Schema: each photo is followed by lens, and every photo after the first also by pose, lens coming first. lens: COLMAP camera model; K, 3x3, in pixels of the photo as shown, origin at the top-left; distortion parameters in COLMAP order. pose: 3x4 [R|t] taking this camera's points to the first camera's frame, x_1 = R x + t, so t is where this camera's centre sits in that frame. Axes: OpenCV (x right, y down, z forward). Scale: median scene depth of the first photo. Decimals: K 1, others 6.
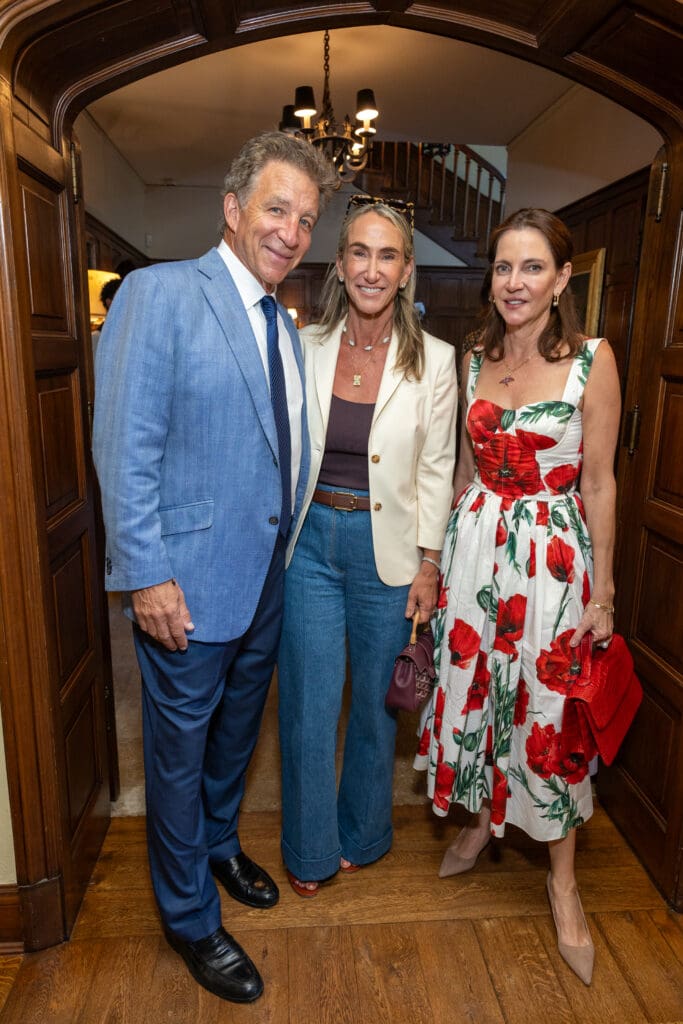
lens RADIAL K [[716.3, 0, 333.8], [0, 716.3, 509.7], [0, 0, 1]] dist [-0.000499, -0.000402]
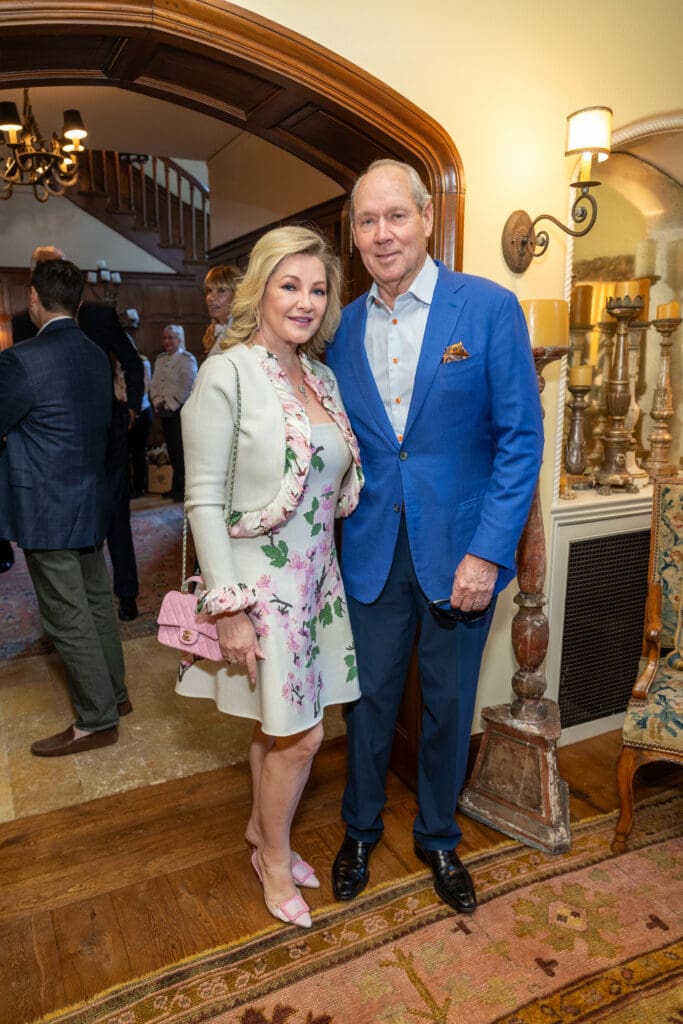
lens RADIAL K [[787.1, 0, 320.4], [0, 787.1, 497.0], [0, 0, 1]] dist [-0.000583, -0.000669]
pose [[0.932911, -0.092325, 0.348071, -0.060320], [0.104639, 0.994370, -0.016704, 0.016697], [-0.344569, 0.052005, 0.937319, -0.132211]]
